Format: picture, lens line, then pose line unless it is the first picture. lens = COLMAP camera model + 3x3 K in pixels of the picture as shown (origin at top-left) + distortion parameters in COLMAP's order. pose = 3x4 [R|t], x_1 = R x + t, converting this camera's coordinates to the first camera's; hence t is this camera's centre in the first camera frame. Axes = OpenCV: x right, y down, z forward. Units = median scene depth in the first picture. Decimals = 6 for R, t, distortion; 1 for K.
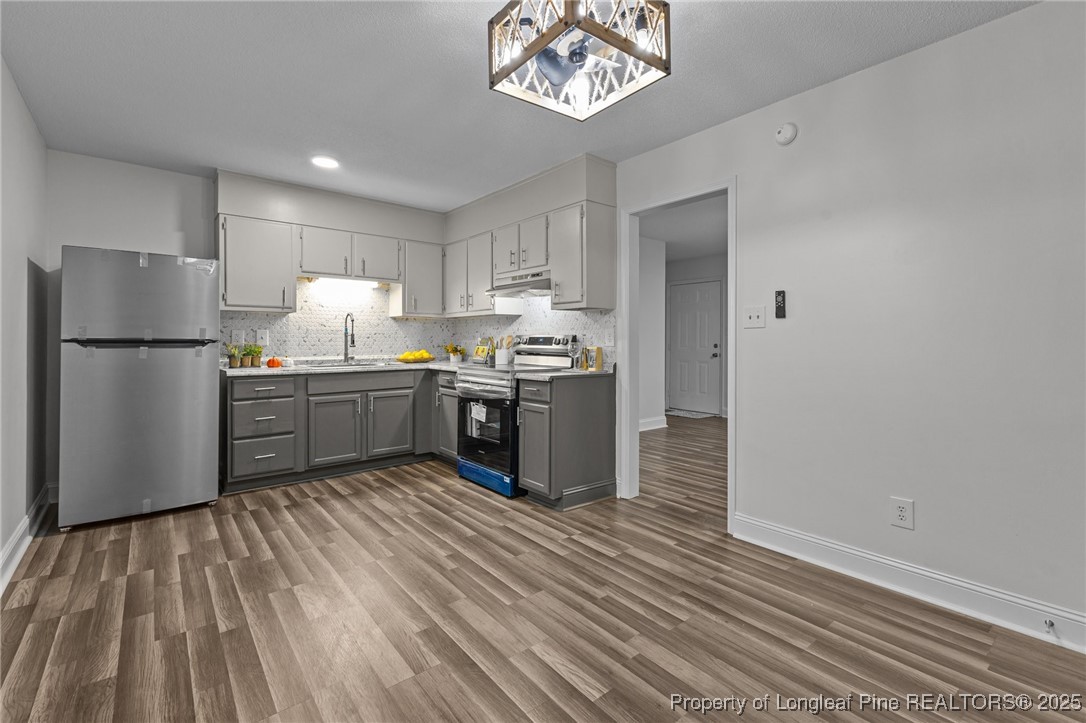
lens RADIAL K [[472.2, 0, 551.7], [0, 472.2, 343.4], [0, 0, 1]] dist [0.007803, -0.000963]
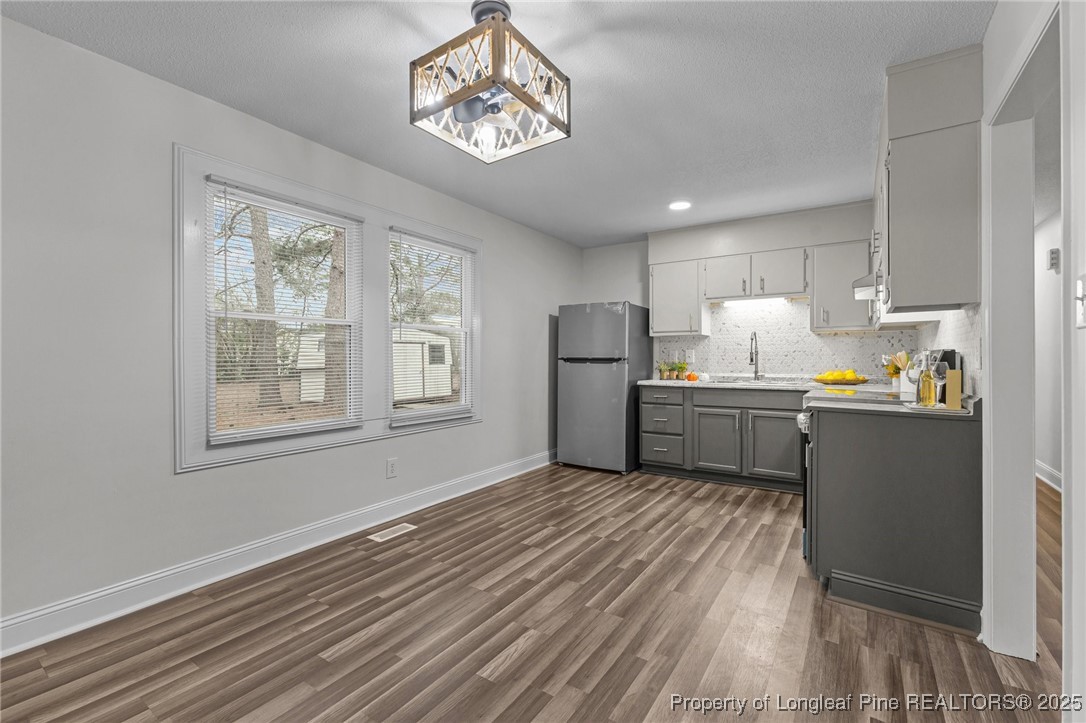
lens RADIAL K [[472.2, 0, 560.9], [0, 472.2, 358.0], [0, 0, 1]] dist [0.007803, -0.000963]
pose [[0.304012, -0.003376, -0.952662, 0.640777], [-0.006456, 0.999963, -0.005604, 0.001710], [0.952646, 0.007854, 0.303979, 0.437882]]
